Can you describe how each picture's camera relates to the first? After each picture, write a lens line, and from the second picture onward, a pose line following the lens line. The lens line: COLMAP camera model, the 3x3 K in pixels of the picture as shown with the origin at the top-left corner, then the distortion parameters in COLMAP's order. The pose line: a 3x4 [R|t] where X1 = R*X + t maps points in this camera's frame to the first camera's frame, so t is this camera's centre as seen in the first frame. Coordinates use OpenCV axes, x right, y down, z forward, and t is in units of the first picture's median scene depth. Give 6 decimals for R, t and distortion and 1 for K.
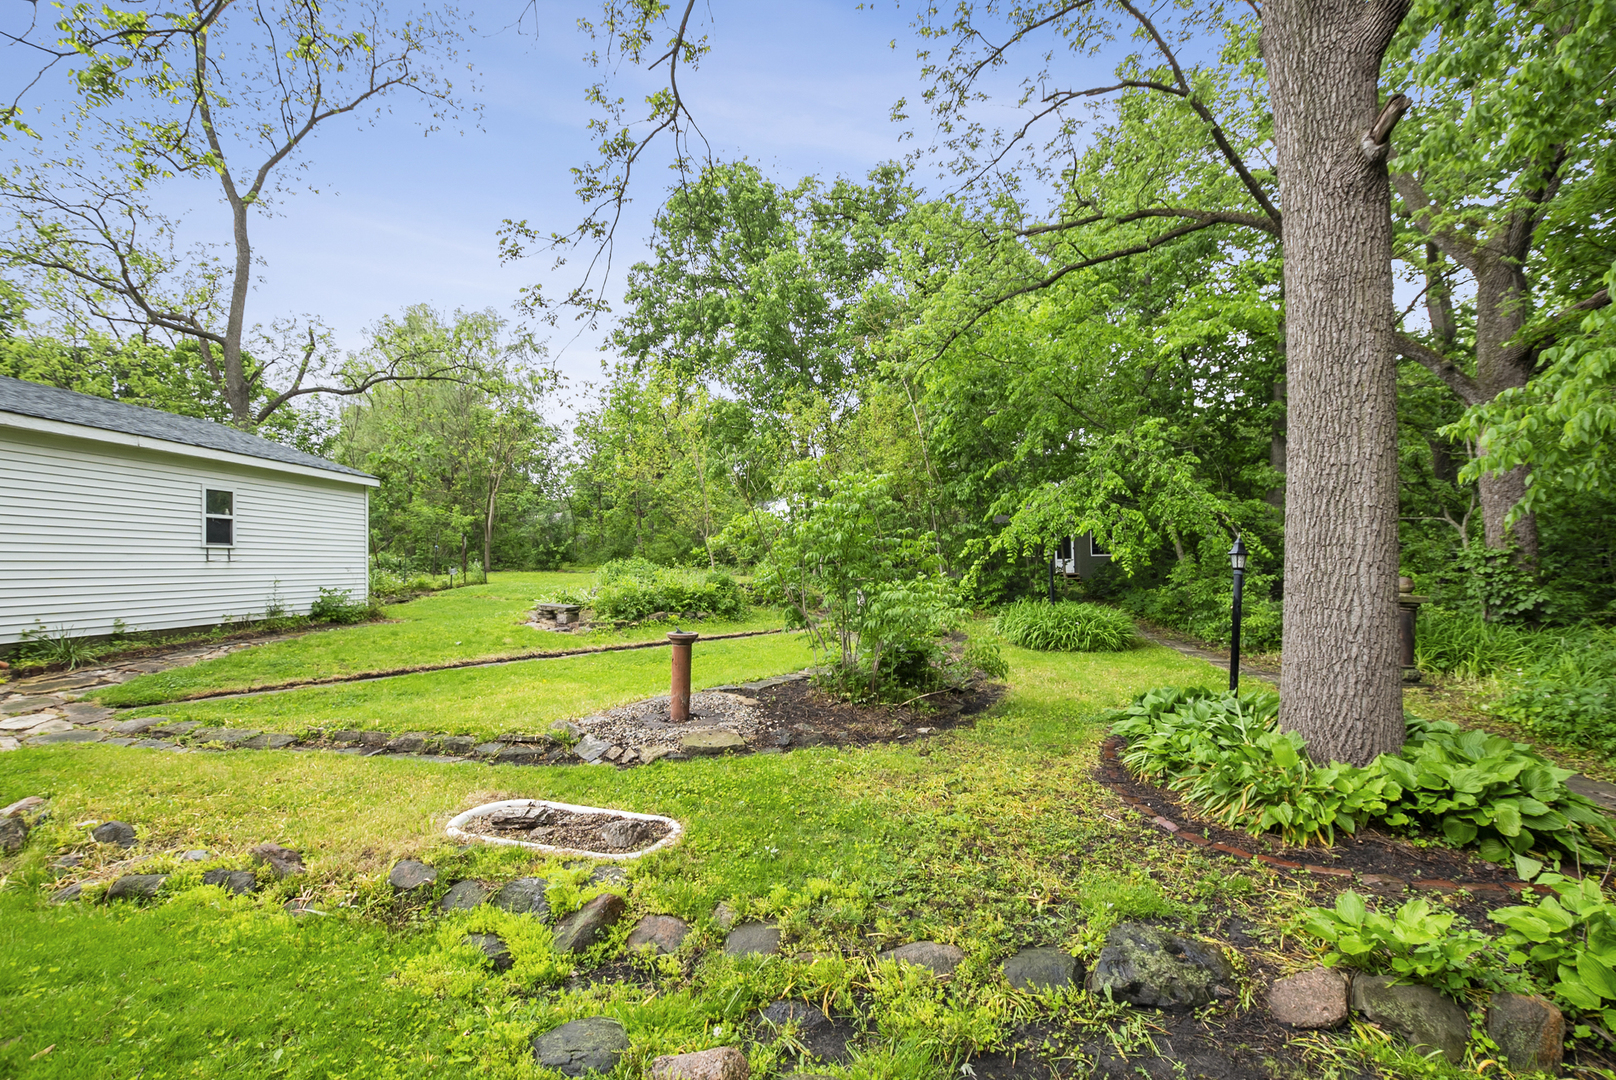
lens RADIAL K [[727.9, 0, 782.3], [0, 727.9, 531.7], [0, 0, 1]] dist [-0.002153, 0.000260]
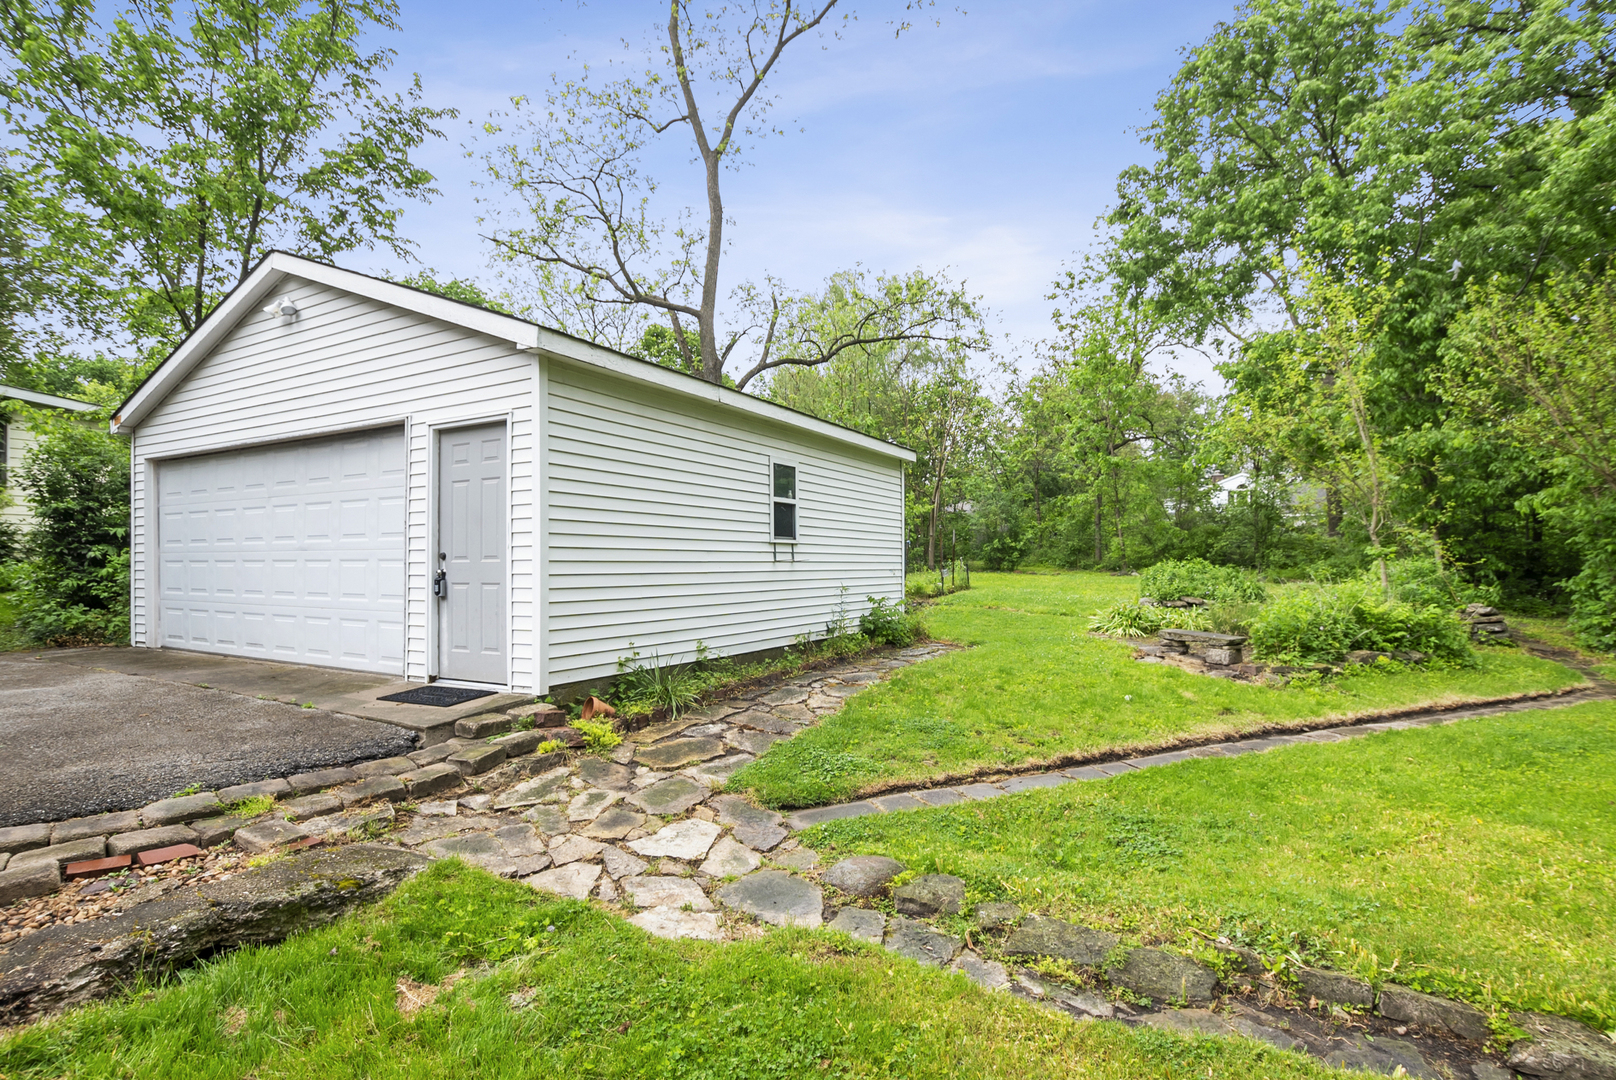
lens RADIAL K [[789.5, 0, 806.9], [0, 789.5, 566.3], [0, 0, 1]] dist [-0.023535, 0.003749]
pose [[0.904968, 0.014209, -0.425243, -0.233972], [0.007526, 0.998751, 0.049387, 0.003385], [0.425413, -0.047894, 0.903731, 0.161890]]
